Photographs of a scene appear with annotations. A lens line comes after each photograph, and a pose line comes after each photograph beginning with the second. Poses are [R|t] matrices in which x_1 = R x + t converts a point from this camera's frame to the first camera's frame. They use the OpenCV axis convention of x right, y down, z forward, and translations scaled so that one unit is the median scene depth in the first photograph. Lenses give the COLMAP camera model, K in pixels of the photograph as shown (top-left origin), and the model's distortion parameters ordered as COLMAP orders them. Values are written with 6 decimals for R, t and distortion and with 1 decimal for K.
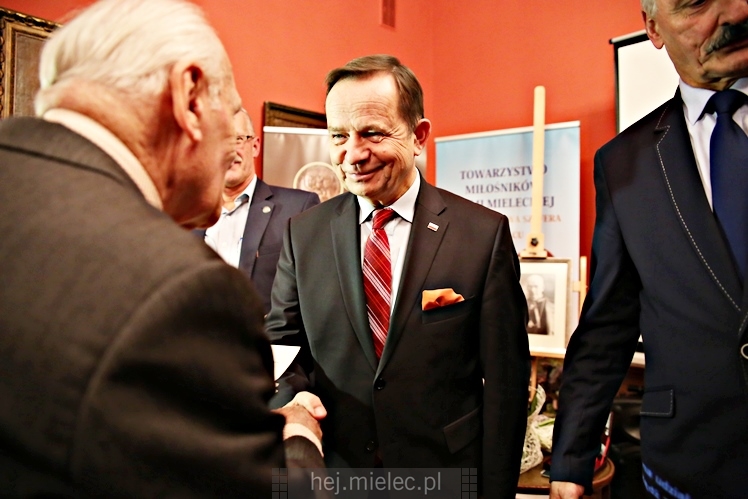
lens RADIAL K [[612.7, 0, 348.3], [0, 612.7, 245.7], [0, 0, 1]] dist [-0.057709, 0.039249]
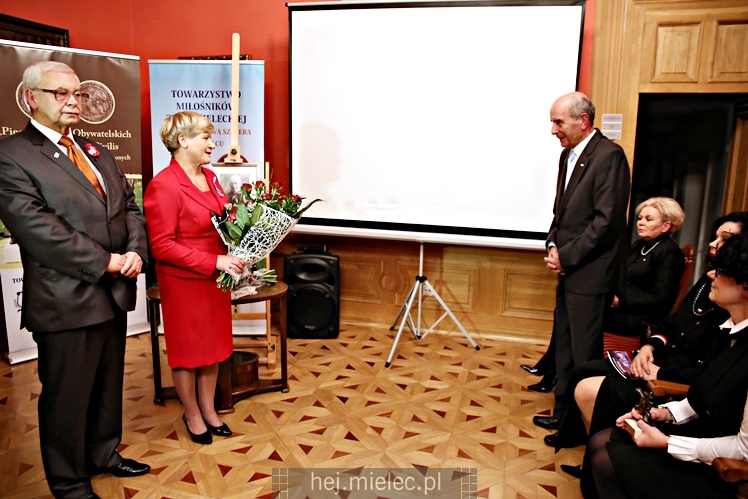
lens RADIAL K [[565.8, 0, 370.3], [0, 565.8, 246.3], [0, 0, 1]] dist [-0.087839, 0.068220]
pose [[0.848999, -0.078194, 0.522576, -0.103953], [-0.021361, 0.983102, 0.181807, -0.031775], [-0.527962, -0.165517, 0.832983, -0.230656]]
